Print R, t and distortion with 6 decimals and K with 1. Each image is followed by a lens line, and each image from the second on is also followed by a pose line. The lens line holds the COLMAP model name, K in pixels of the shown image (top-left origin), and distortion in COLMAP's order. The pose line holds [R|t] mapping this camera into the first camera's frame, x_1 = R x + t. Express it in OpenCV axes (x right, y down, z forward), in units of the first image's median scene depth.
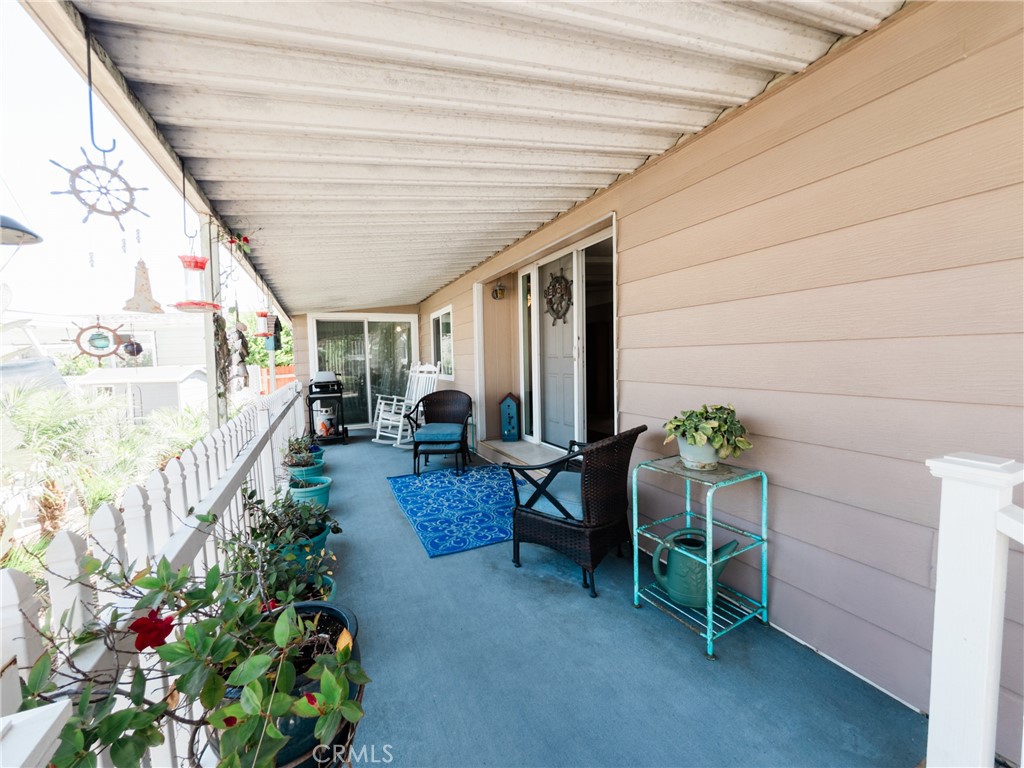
lens RADIAL K [[407.7, 0, 510.8], [0, 407.7, 384.2], [0, 0, 1]] dist [-0.003384, -0.000273]
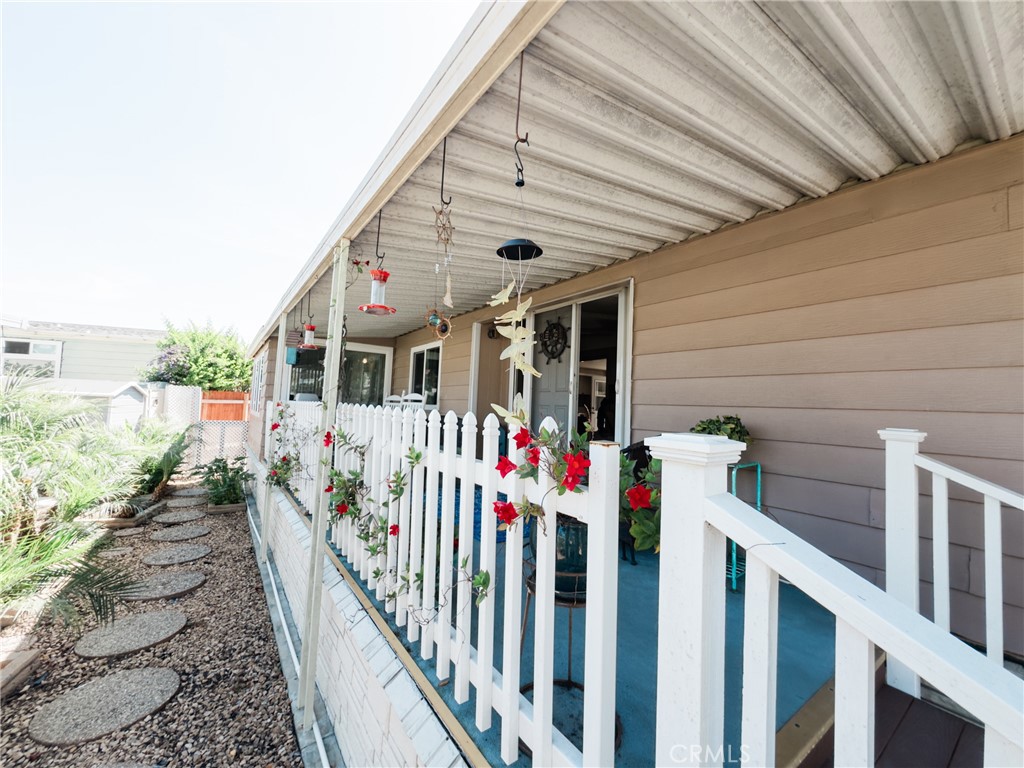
lens RADIAL K [[407.7, 0, 512.0], [0, 407.7, 385.5], [0, 0, 1]] dist [-0.003384, -0.000273]
pose [[0.979254, 0.073113, 0.188989, -0.334667], [-0.050158, 0.991074, -0.123516, 0.103779], [-0.196333, 0.111474, 0.974180, -0.170210]]
